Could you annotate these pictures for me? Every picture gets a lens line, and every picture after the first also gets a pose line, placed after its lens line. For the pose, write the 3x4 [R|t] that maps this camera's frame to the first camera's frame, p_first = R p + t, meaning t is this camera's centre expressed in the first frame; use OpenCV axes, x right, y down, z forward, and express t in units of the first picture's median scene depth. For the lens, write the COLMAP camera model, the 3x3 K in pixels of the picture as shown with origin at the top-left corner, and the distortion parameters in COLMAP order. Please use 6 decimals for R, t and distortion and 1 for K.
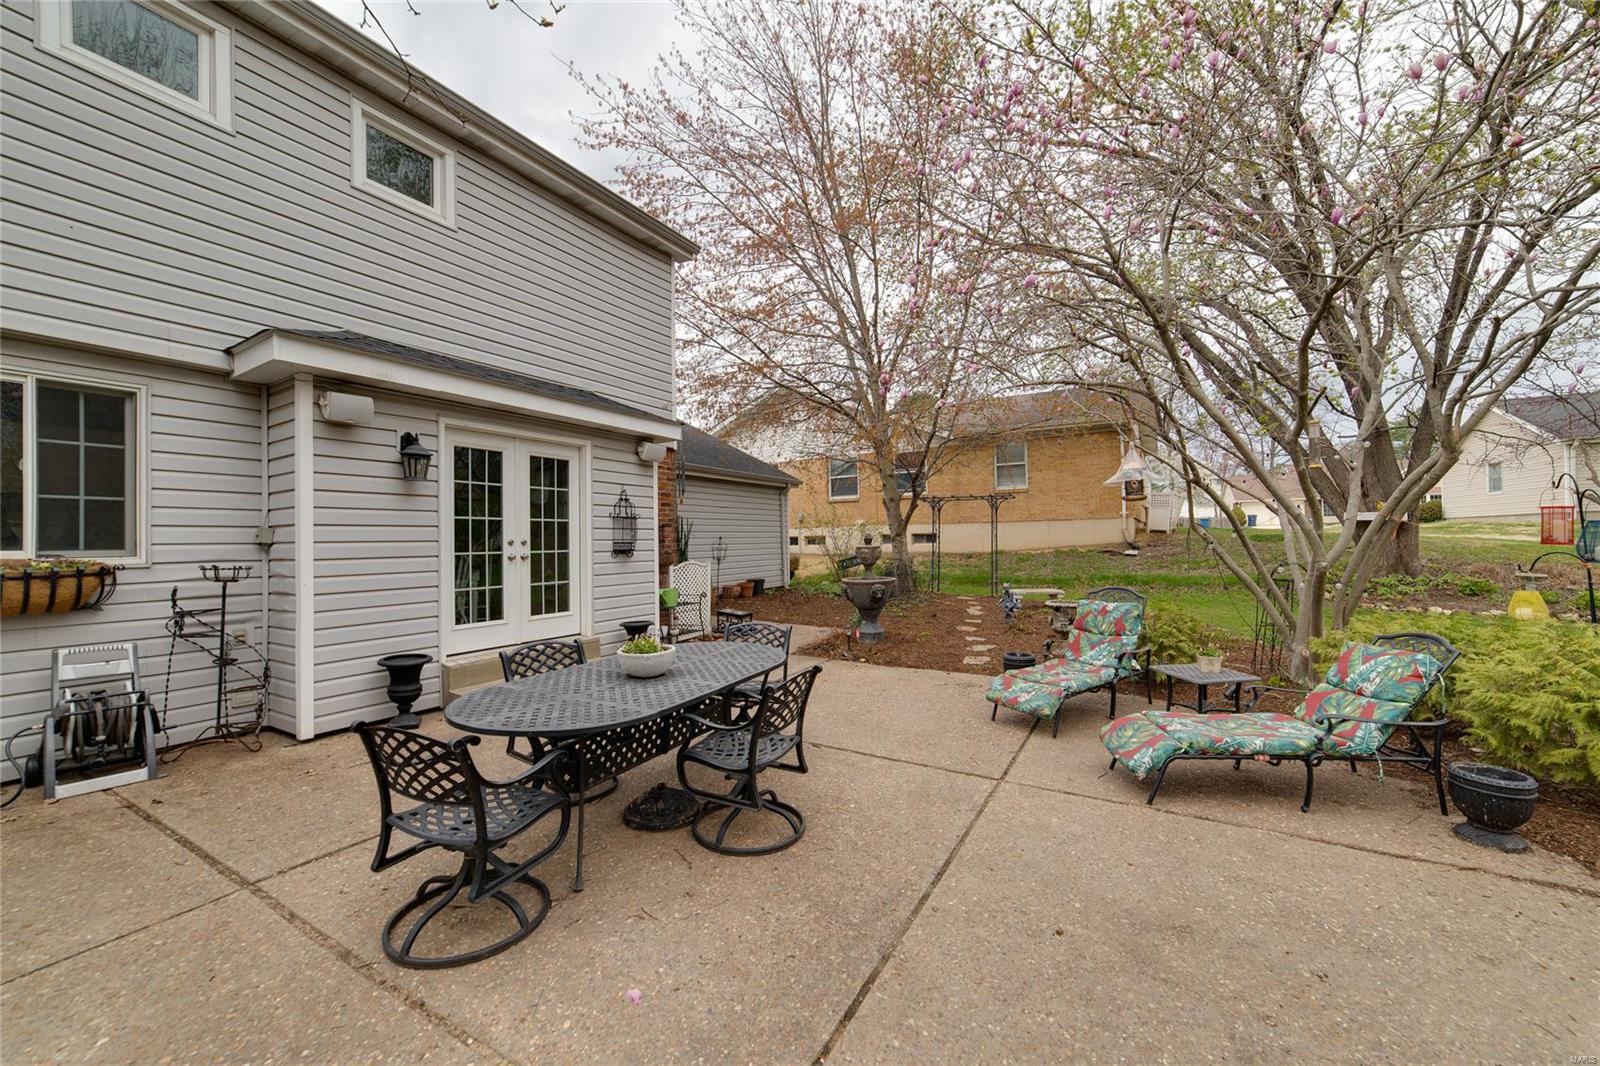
lens RADIAL K [[627.2, 0, 806.1], [0, 627.2, 528.9], [0, 0, 1]] dist [-0.023548, -0.000030]
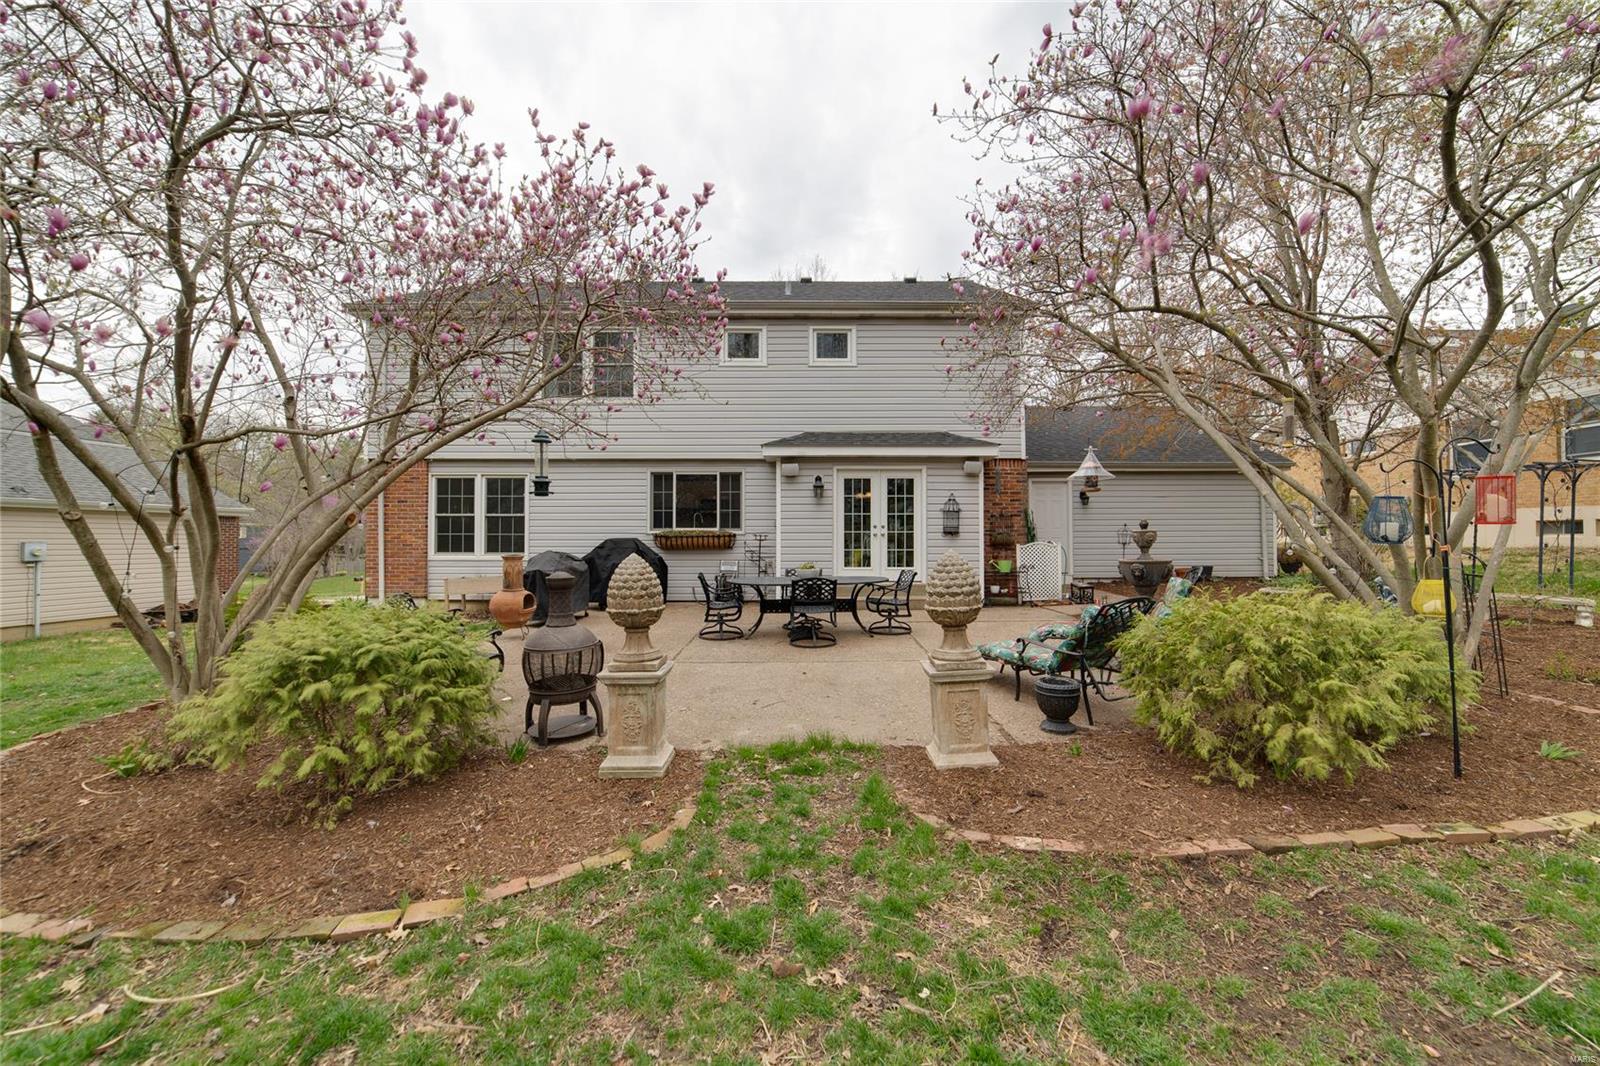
lens RADIAL K [[630.4, 0, 805.9], [0, 630.4, 529.1], [0, 0, 1]] dist [-0.021682, 0.010265]
pose [[0.488897, 0.001571, -0.872340, 1.086104], [0.009251, 0.999933, 0.006985, 0.014539], [0.872293, -0.011485, 0.488849, -0.112575]]
